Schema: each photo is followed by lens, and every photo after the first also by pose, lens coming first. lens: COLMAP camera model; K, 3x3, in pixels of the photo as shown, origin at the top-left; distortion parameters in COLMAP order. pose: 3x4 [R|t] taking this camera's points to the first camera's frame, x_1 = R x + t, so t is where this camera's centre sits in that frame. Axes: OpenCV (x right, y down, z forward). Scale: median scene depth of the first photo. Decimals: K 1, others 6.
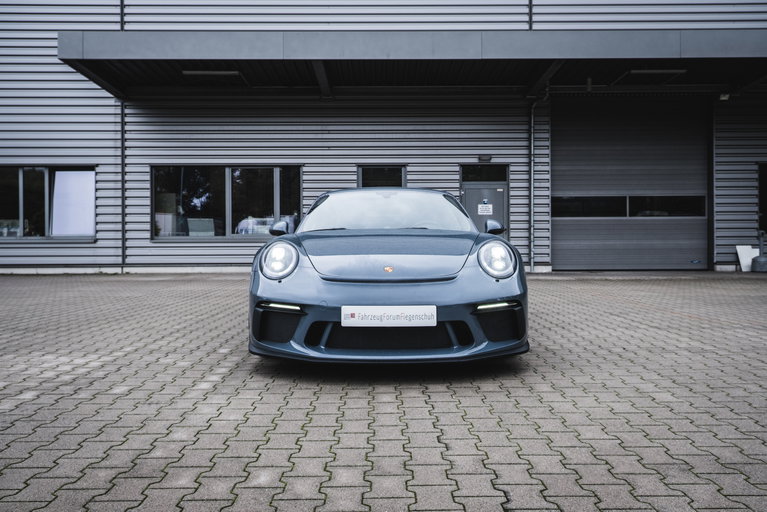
lens RADIAL K [[671.1, 0, 383.5], [0, 671.1, 256.0], [0, 0, 1]] dist [0.007842, -0.000271]
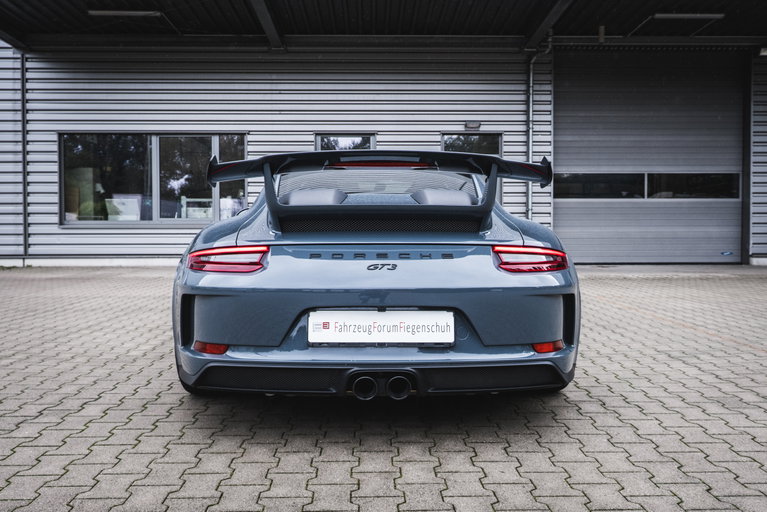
lens RADIAL K [[703.2, 0, 383.5], [0, 703.2, 256.0], [0, 0, 1]] dist [-0.012995, 0.011615]
pose [[0.999919, 0.002243, 0.012562, 0.033205], [-0.002497, 0.999791, 0.020291, -0.004938], [-0.012513, -0.020321, 0.999715, 0.150243]]
